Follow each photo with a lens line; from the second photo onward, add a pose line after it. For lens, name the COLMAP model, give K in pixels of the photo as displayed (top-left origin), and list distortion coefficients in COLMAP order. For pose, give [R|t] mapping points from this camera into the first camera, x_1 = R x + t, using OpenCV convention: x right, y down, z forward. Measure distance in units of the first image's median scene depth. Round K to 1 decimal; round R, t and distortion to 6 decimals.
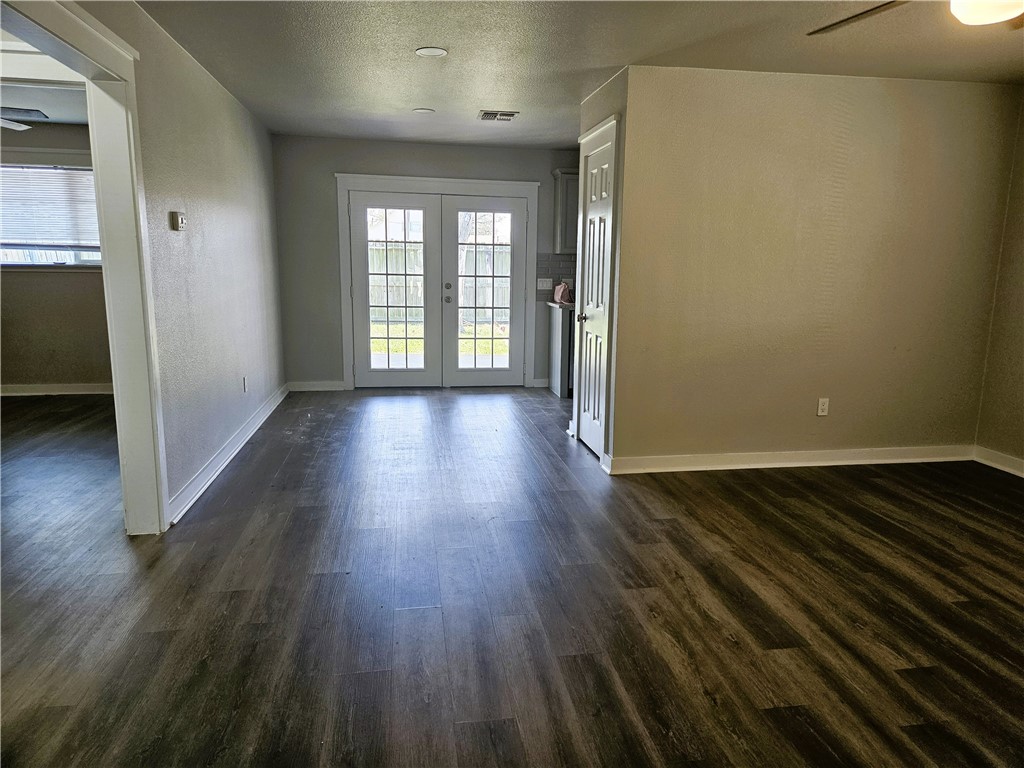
lens RADIAL K [[683.6, 0, 518.3], [0, 683.6, 378.4], [0, 0, 1]] dist [0.070603, -0.062329]
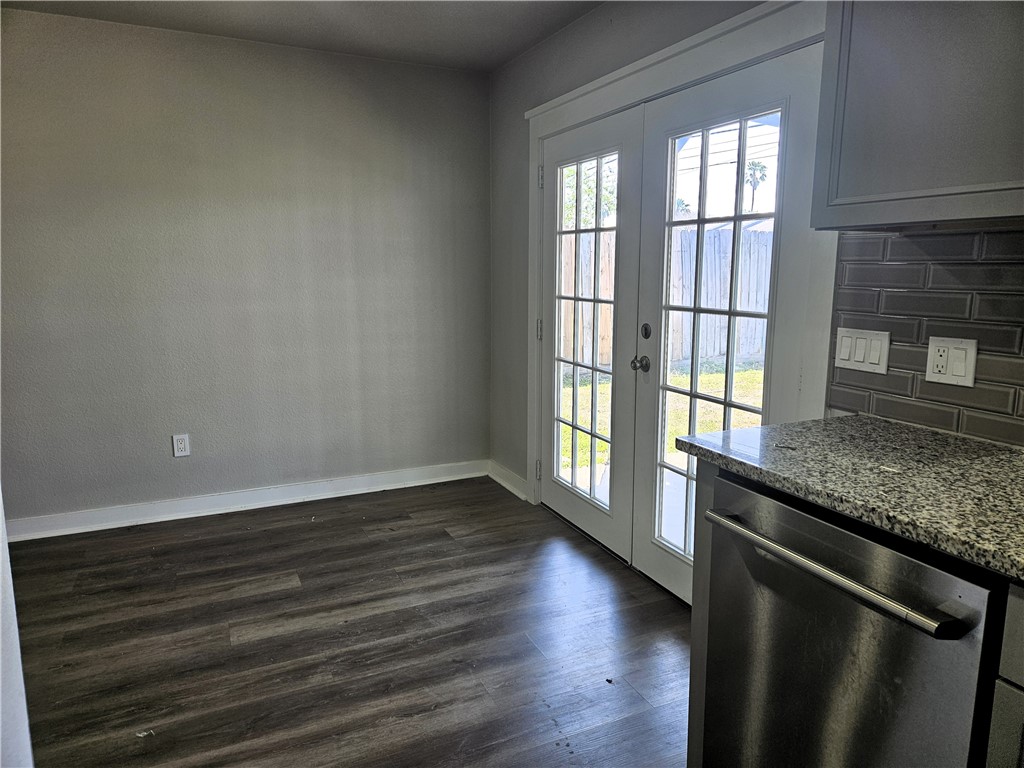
lens RADIAL K [[683.6, 0, 518.3], [0, 683.6, 378.4], [0, 0, 1]] dist [0.070603, -0.062329]
pose [[0.276235, 0.136667, -0.951323, 0.416308], [-0.165858, 0.981766, 0.092880, -0.208811], [0.946671, 0.132128, 0.293866, 1.282802]]
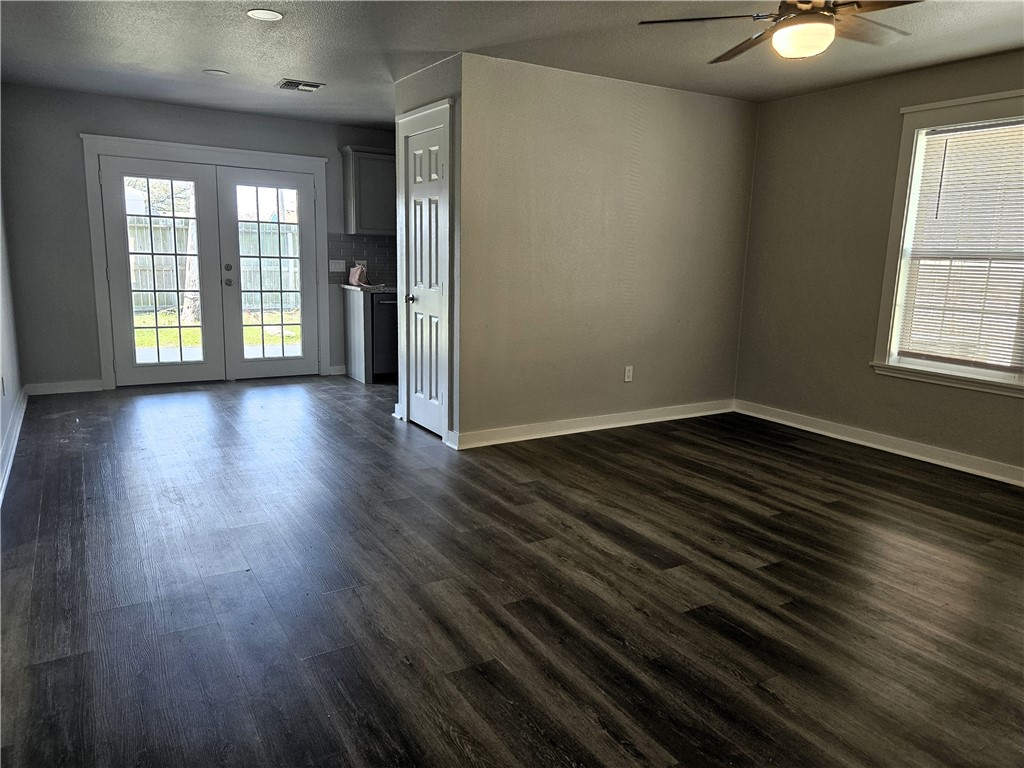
lens RADIAL K [[714.2, 0, 512.4], [0, 714.2, 372.9], [0, 0, 1]] dist [0.078693, -0.074737]
pose [[0.930738, -0.053380, 0.361770, -0.166750], [0.051205, 0.998566, 0.015604, 0.011932], [-0.362084, 0.004002, 0.932137, -0.029772]]
